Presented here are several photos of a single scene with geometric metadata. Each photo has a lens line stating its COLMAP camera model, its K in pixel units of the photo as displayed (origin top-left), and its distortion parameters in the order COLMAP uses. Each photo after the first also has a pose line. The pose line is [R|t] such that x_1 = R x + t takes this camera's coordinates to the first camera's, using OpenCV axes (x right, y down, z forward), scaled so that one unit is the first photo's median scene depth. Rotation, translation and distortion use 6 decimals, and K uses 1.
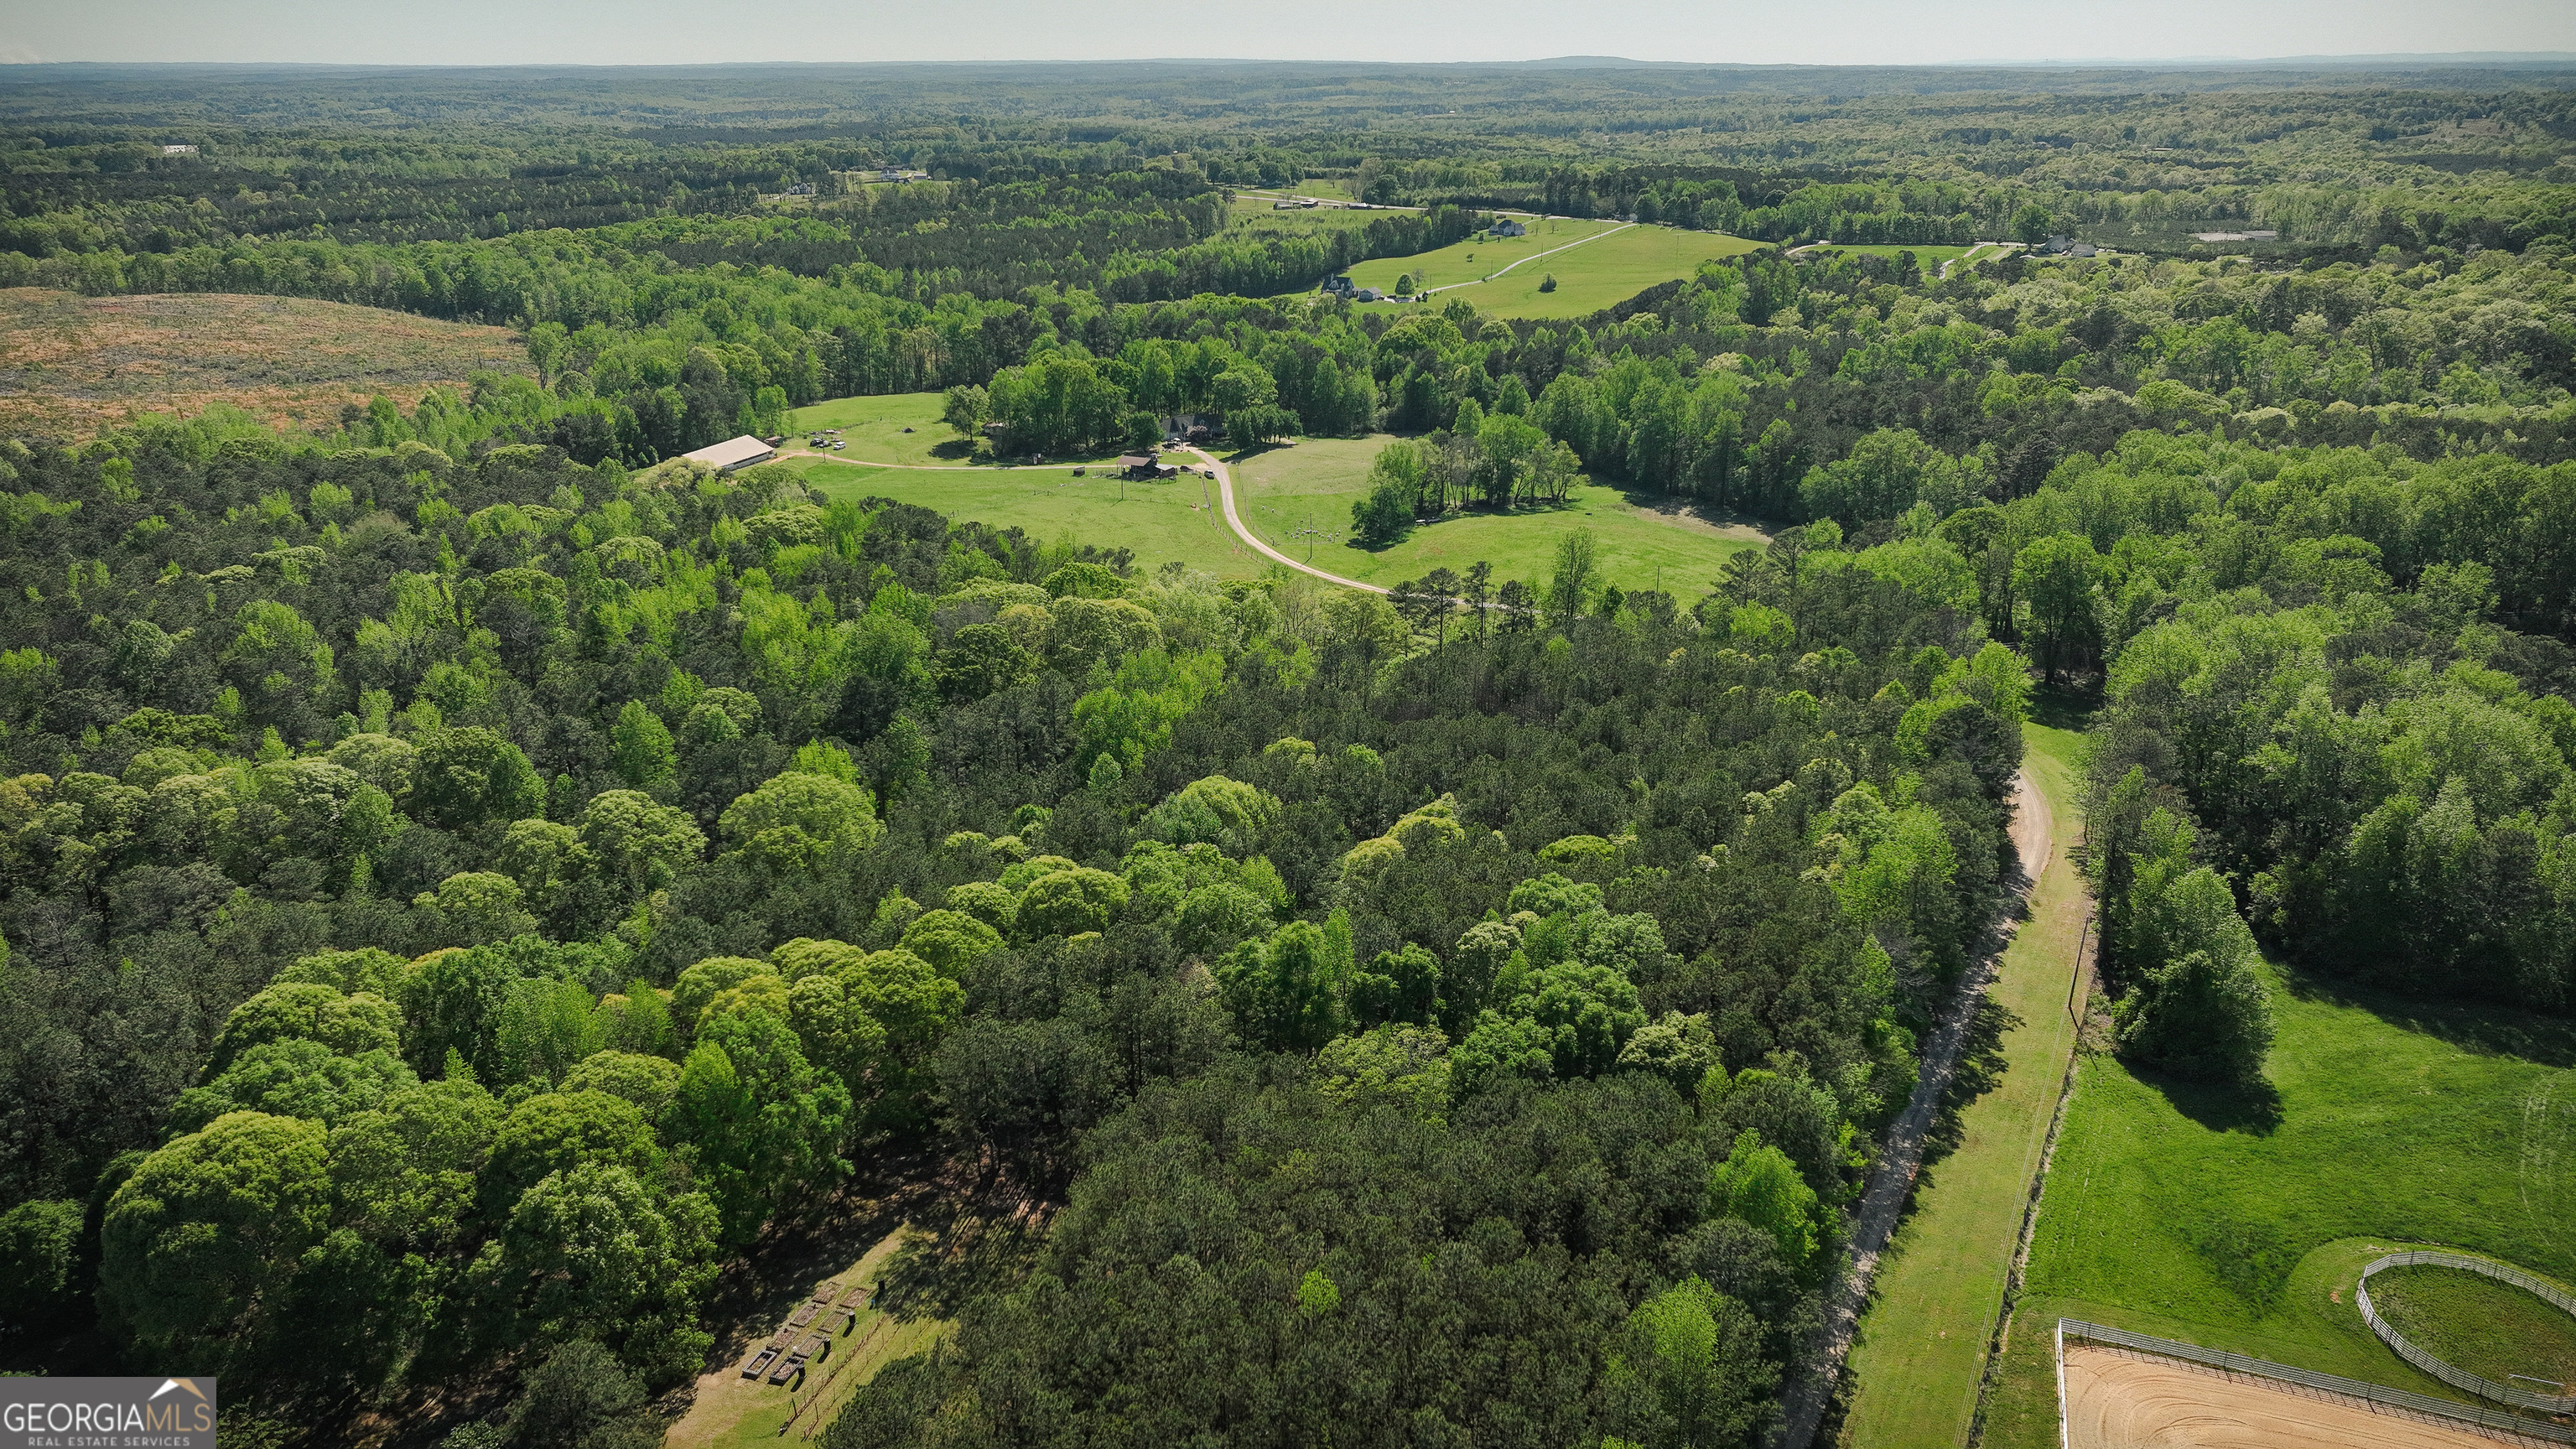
lens RADIAL K [[1803.3, 0, 1288.0], [0, 1803.3, 724.5], [0, 0, 1]] dist [0.001105, 0.037381]
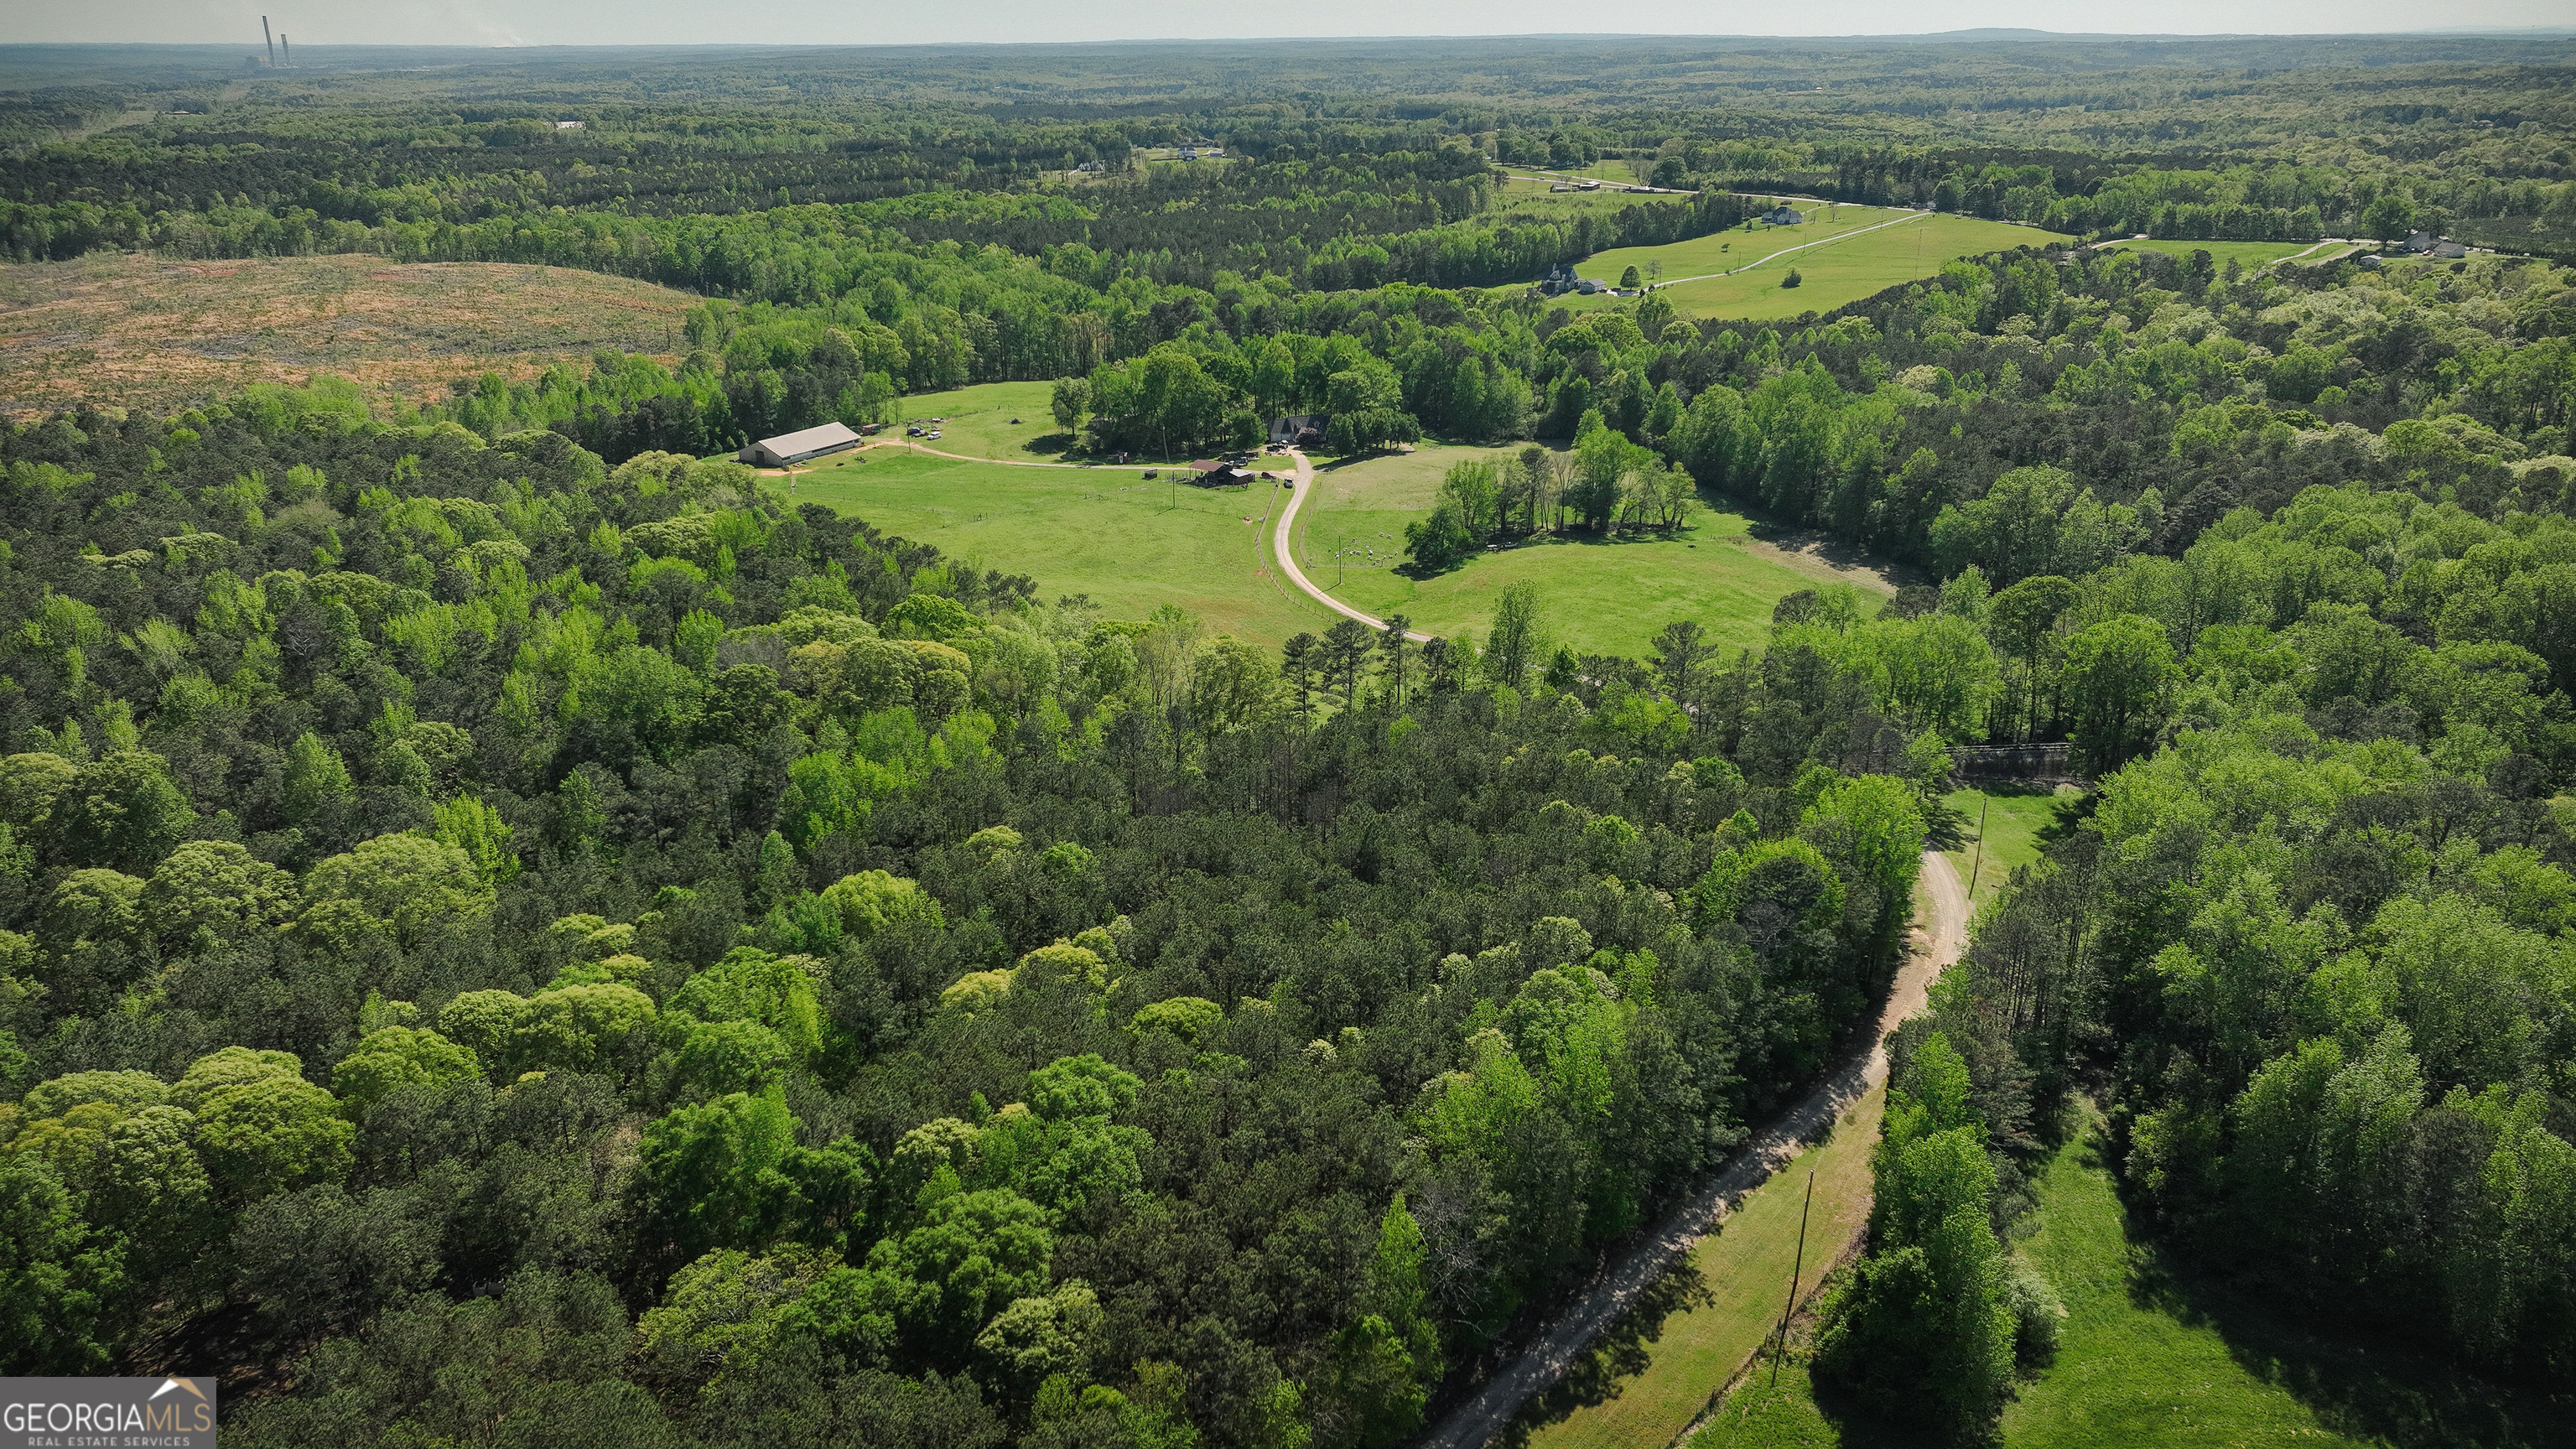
lens RADIAL K [[1803.3, 0, 1288.0], [0, 1803.3, 724.5], [0, 0, 1]] dist [0.001105, 0.037381]
pose [[0.980661, 0.066903, -0.183923, 0.099220], [-0.064720, 0.997744, 0.017851, -0.022432], [0.184702, -0.005602, 0.982779, 0.060684]]
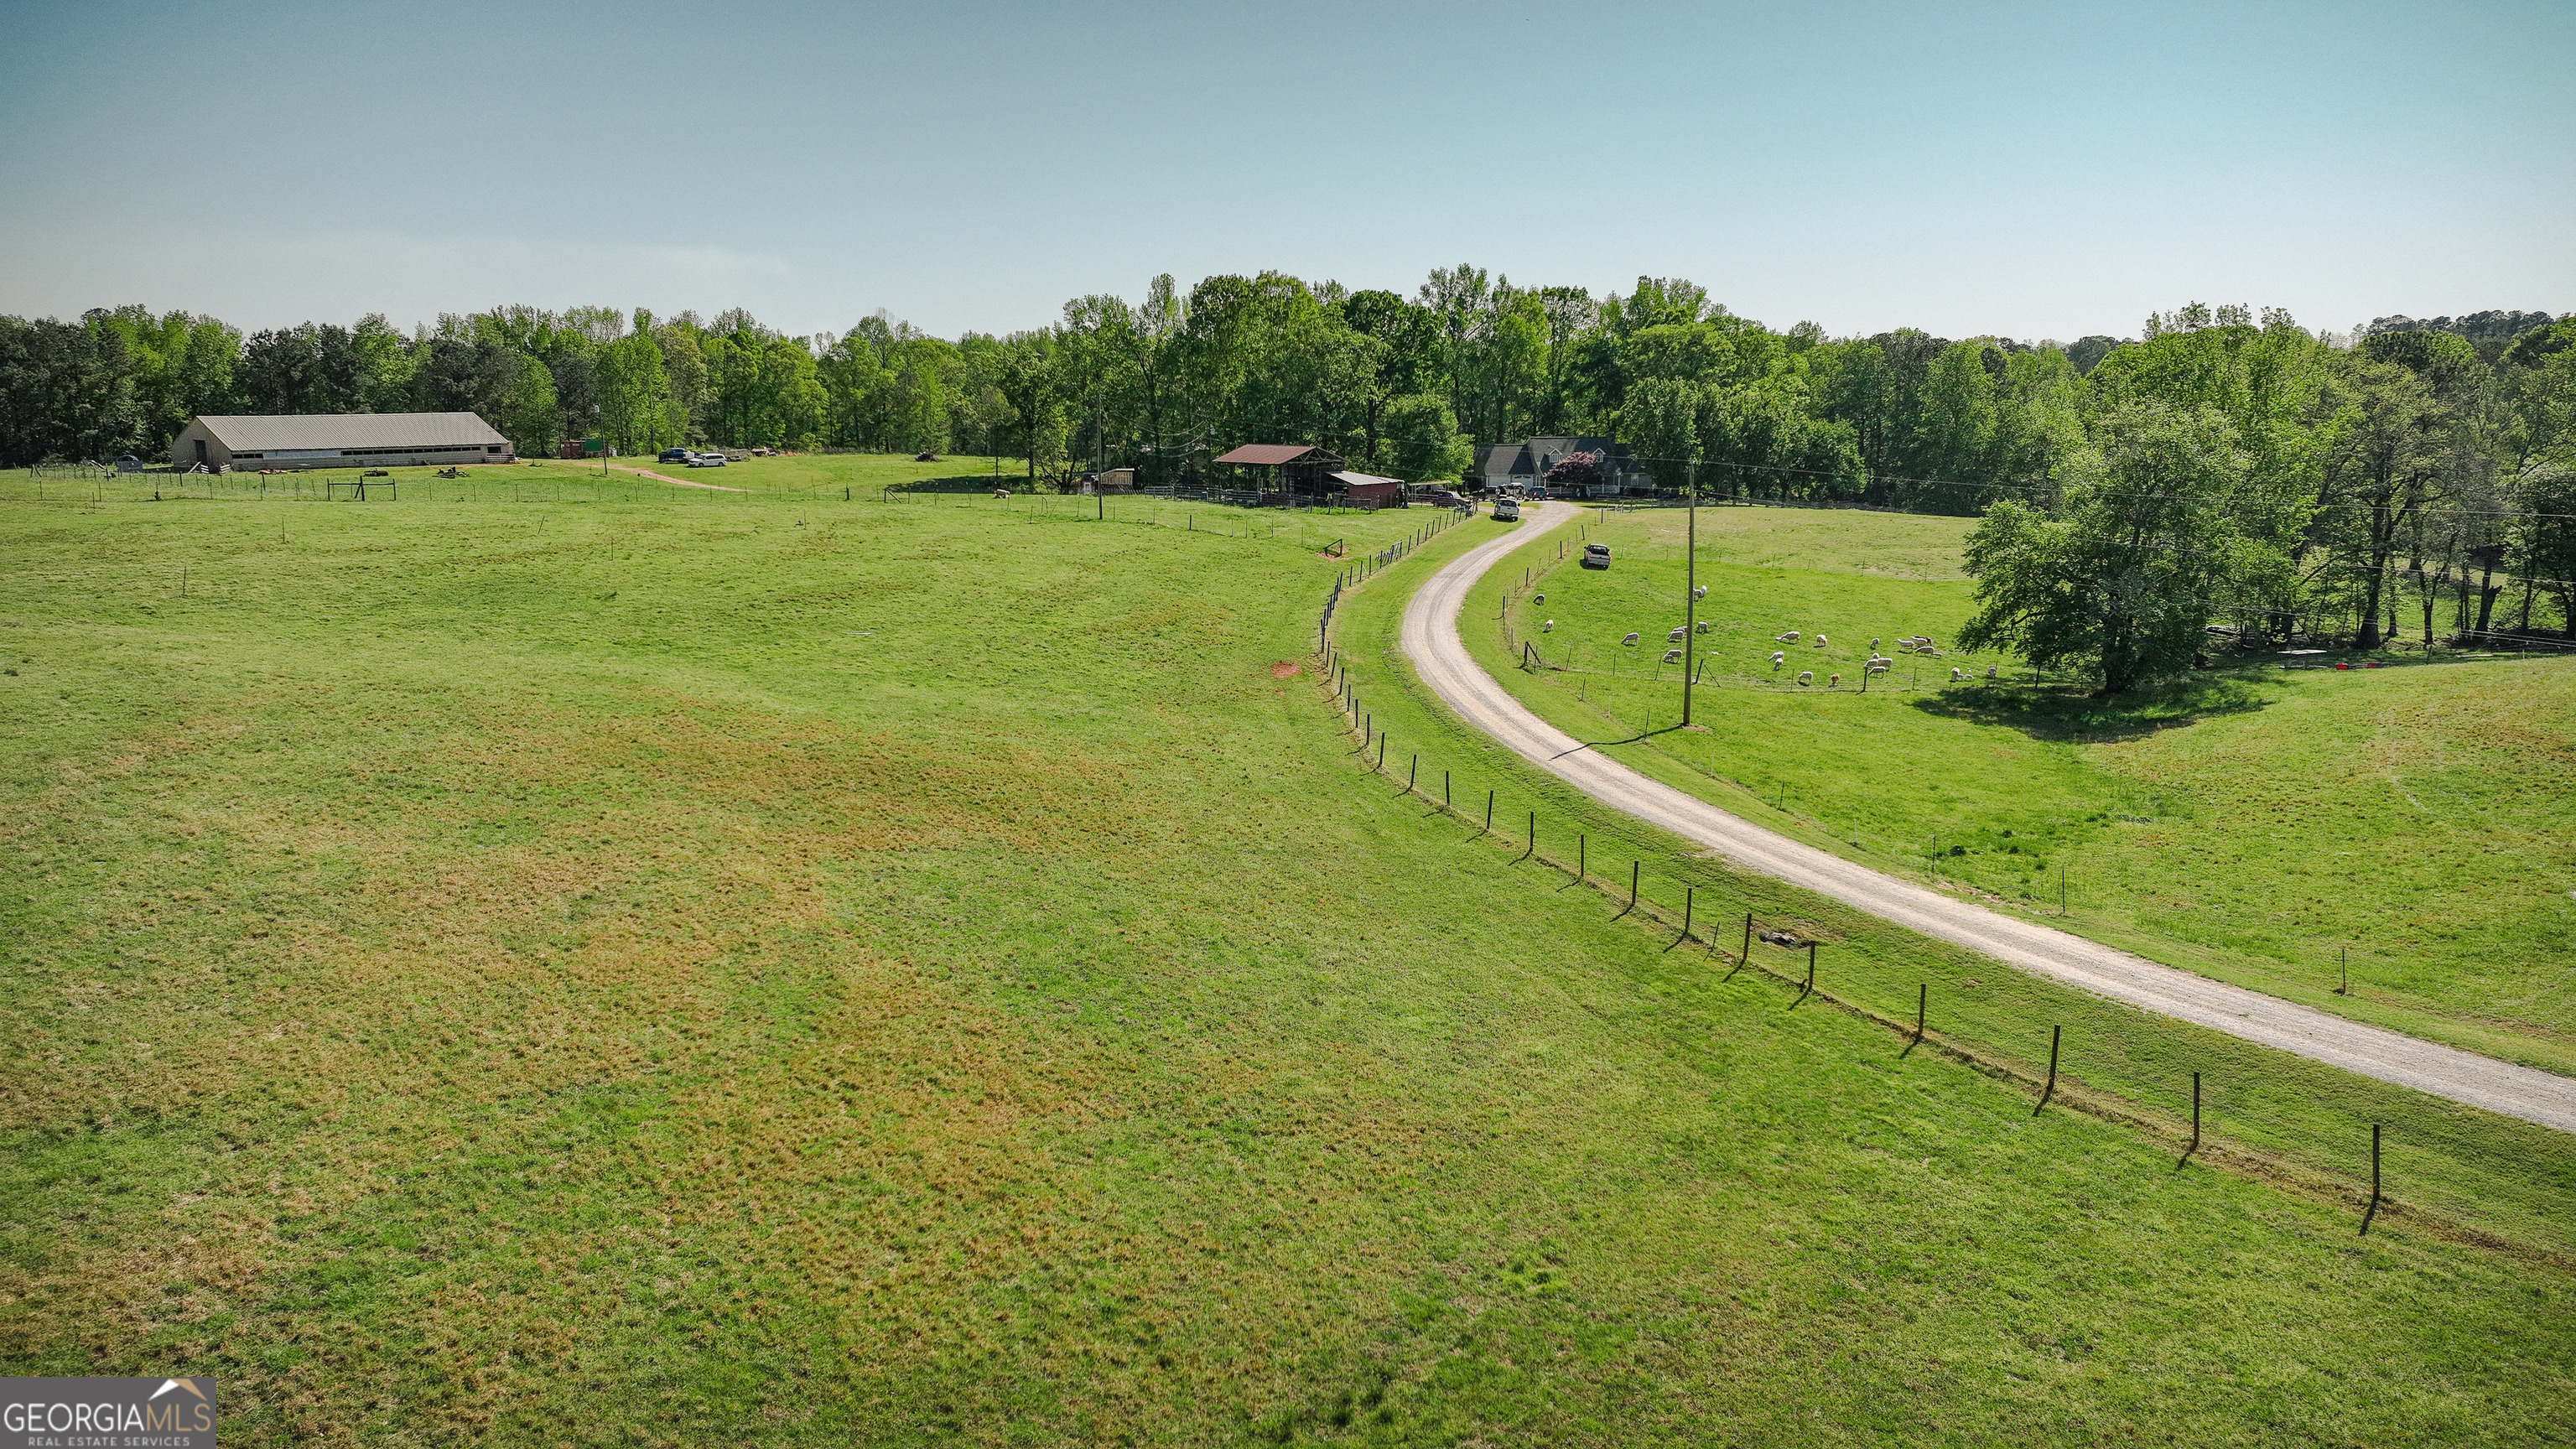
lens RADIAL K [[1803.3, 0, 1288.0], [0, 1803.3, 724.5], [0, 0, 1]] dist [0.001105, 0.037381]
pose [[0.936776, 0.063320, -0.344153, 0.022535], [-0.116805, 0.983666, -0.136959, -0.040047], [0.329860, 0.168499, 0.928871, 0.513835]]
